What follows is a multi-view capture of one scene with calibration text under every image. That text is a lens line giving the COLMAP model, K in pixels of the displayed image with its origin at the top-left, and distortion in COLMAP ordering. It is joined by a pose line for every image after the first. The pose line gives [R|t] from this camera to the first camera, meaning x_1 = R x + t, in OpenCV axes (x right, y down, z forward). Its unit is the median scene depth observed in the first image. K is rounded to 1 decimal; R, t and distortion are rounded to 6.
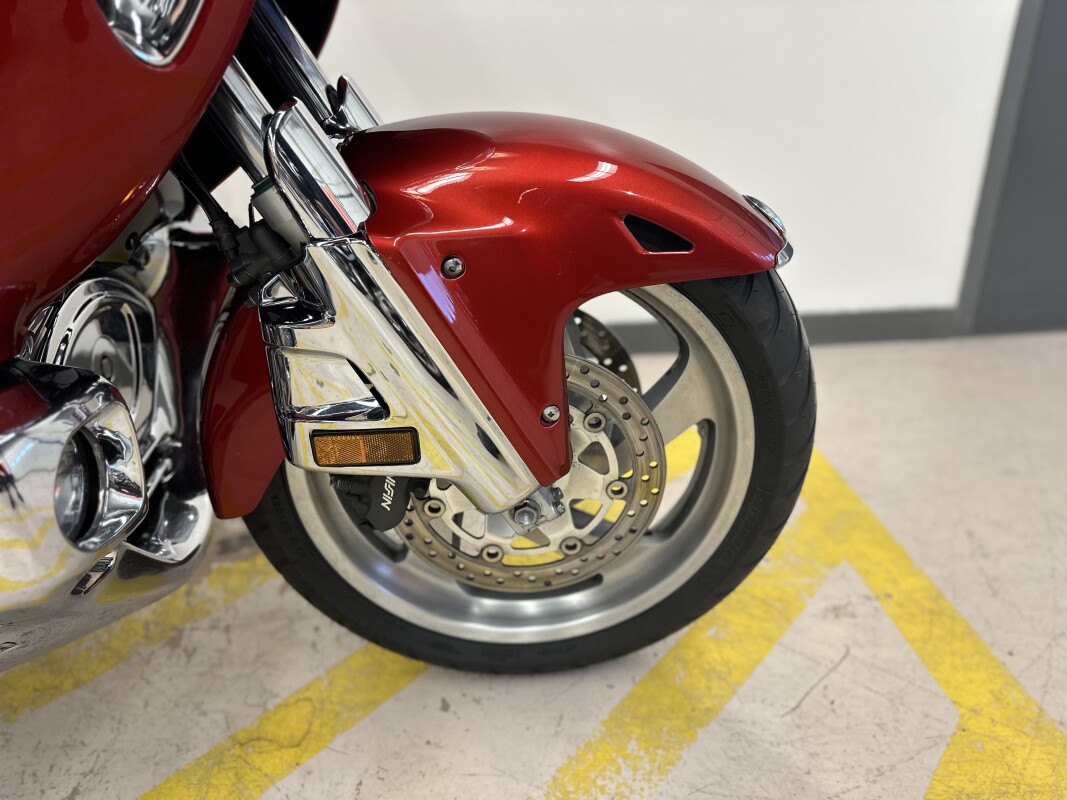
lens RADIAL K [[748.0, 0, 533.5], [0, 748.0, 400.0], [0, 0, 1]] dist [-0.003920, -0.005679]
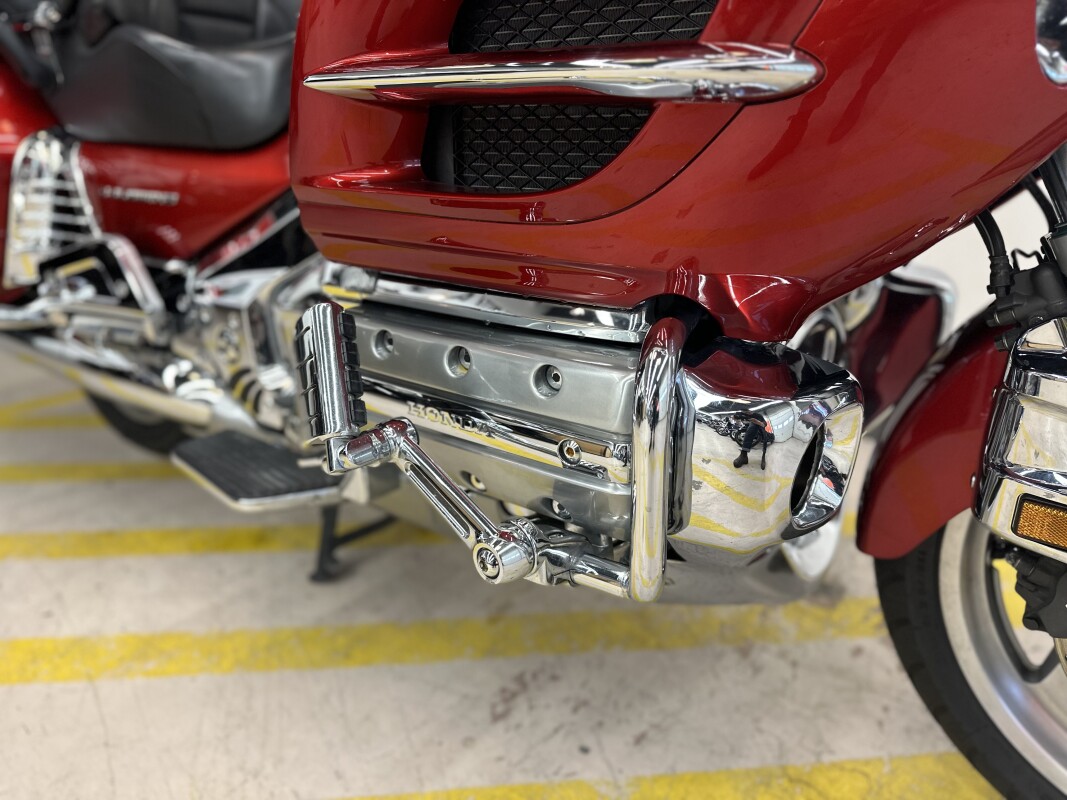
lens RADIAL K [[748.0, 0, 533.5], [0, 748.0, 400.0], [0, 0, 1]] dist [-0.003920, -0.005679]
pose [[0.731358, 0.243126, -0.637185, -0.128258], [-0.305348, 0.952155, 0.012829, 0.071853], [0.609818, 0.185180, 0.770604, -0.056619]]
